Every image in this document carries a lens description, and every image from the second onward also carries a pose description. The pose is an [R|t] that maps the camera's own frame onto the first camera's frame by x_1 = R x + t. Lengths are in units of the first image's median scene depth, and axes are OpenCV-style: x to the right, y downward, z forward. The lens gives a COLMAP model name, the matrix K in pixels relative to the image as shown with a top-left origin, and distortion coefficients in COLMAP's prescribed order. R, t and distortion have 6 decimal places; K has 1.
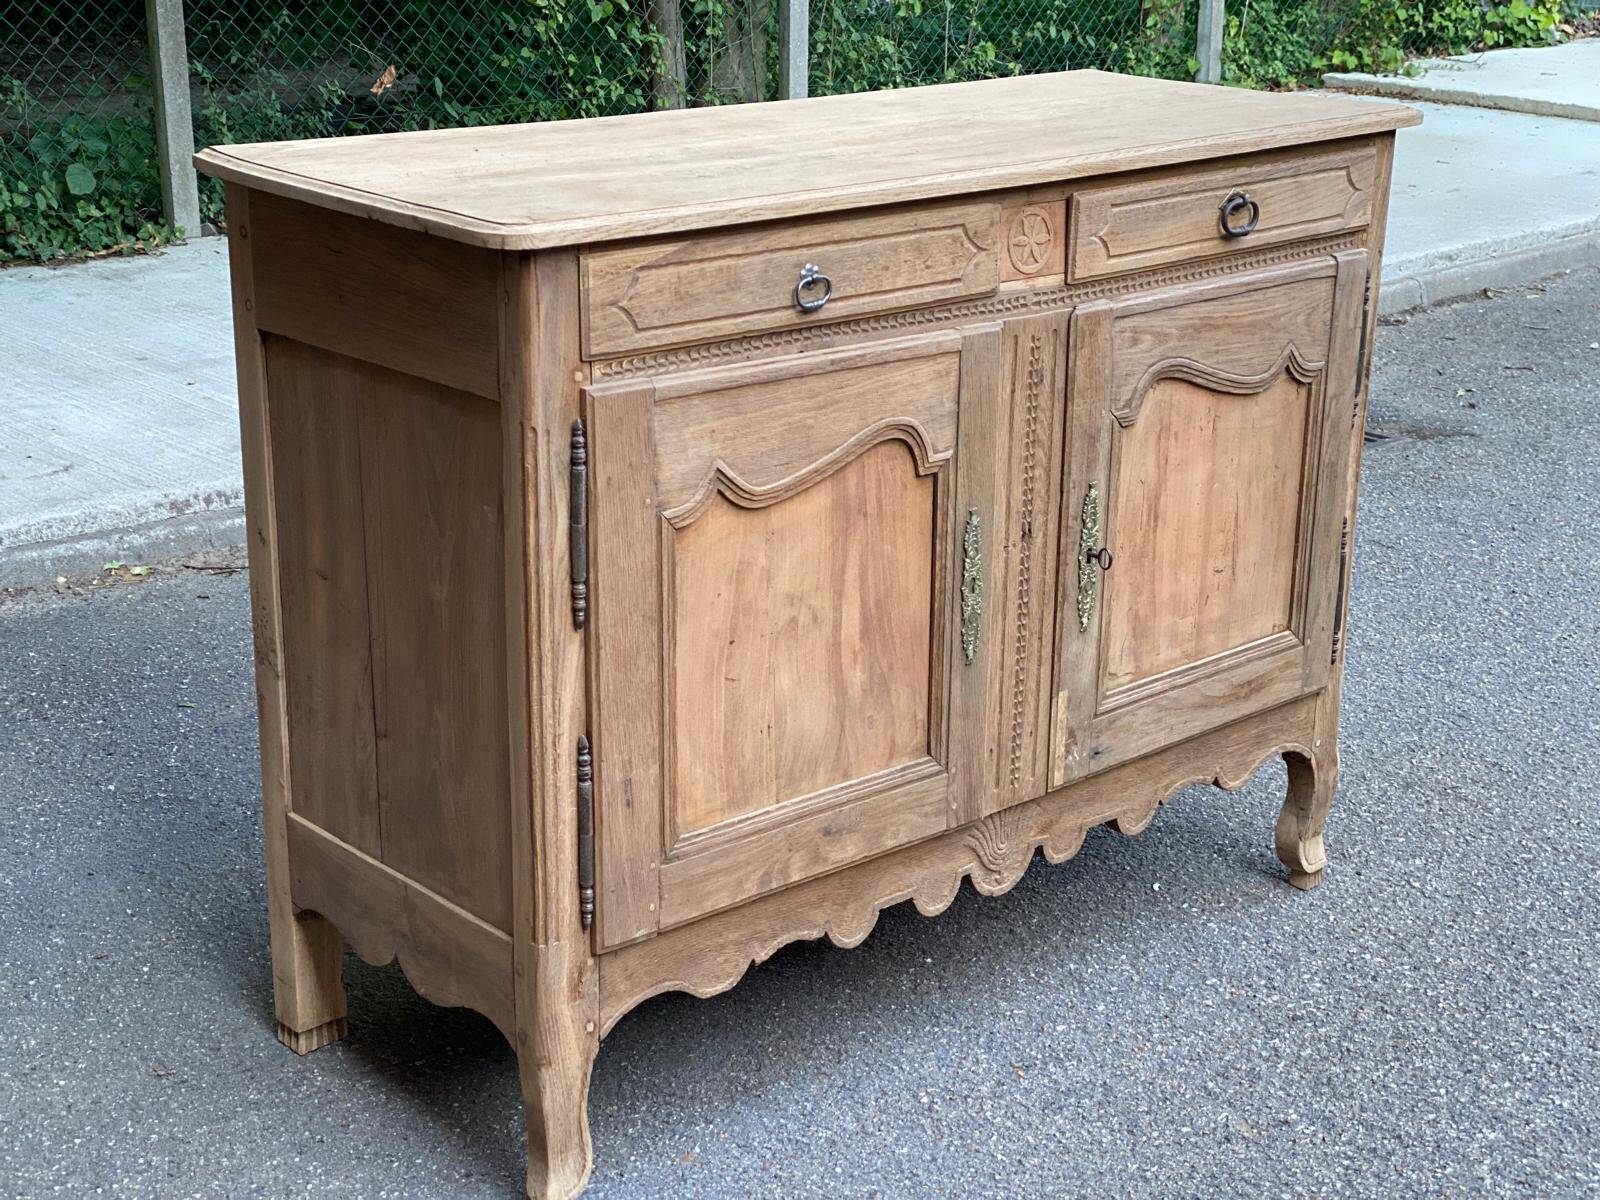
lens RADIAL K [[2391.3, 0, 812.0], [0, 2391.3, 585.0], [0, 0, 1]] dist [0.128351, 0.000000]
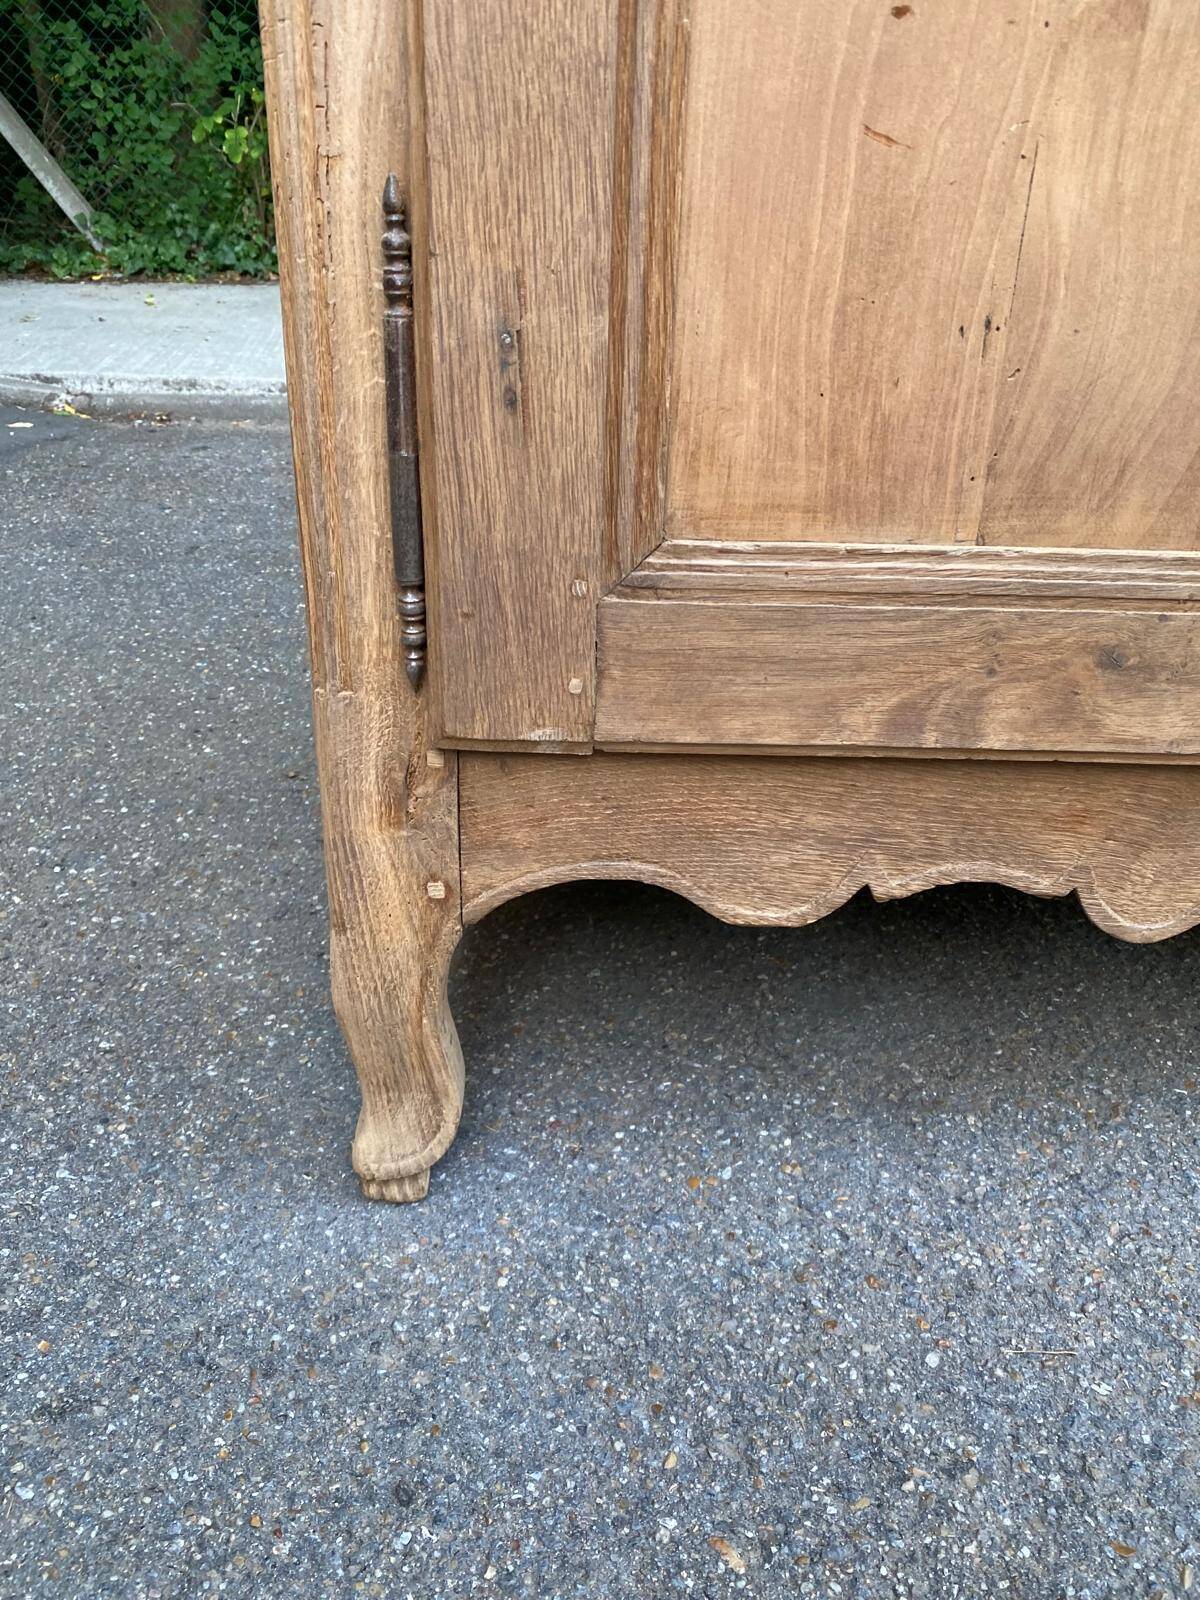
lens RADIAL K [[1227.2, 0, 594.5], [0, 1227.2, 783.8], [0, 0, 1]] dist [0.021415, -0.024842]
pose [[0.766944, 0.297136, -0.568778, 0.063502], [-0.213957, 0.954027, 0.209893, 0.095926], [0.604996, -0.039282, 0.795259, 0.760252]]
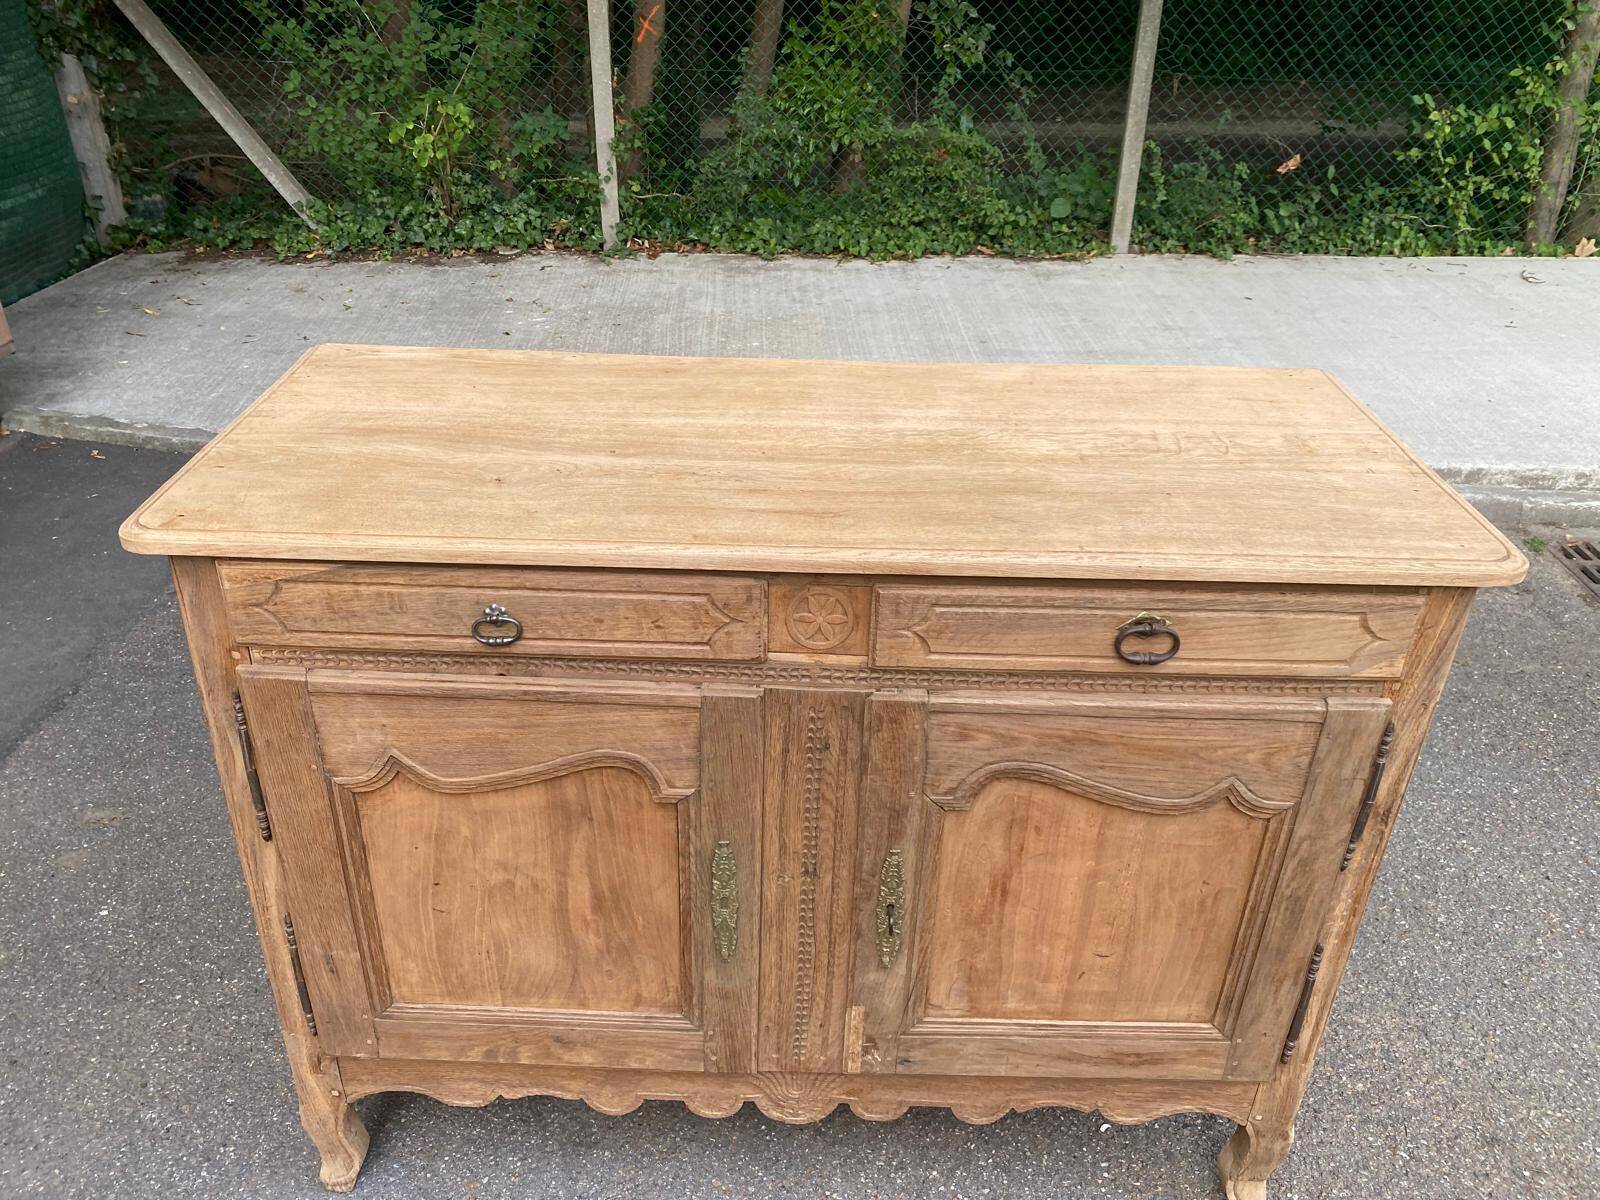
lens RADIAL K [[1227.2, 0, 789.2], [0, 1227.2, 579.6], [0, 0, 1]] dist [0.021415, -0.024842]
pose [[0.737779, 0.332135, -0.587681, 0.353784], [-0.219886, 0.941345, 0.255967, -0.274035], [0.638226, -0.059624, 0.767536, 0.616758]]
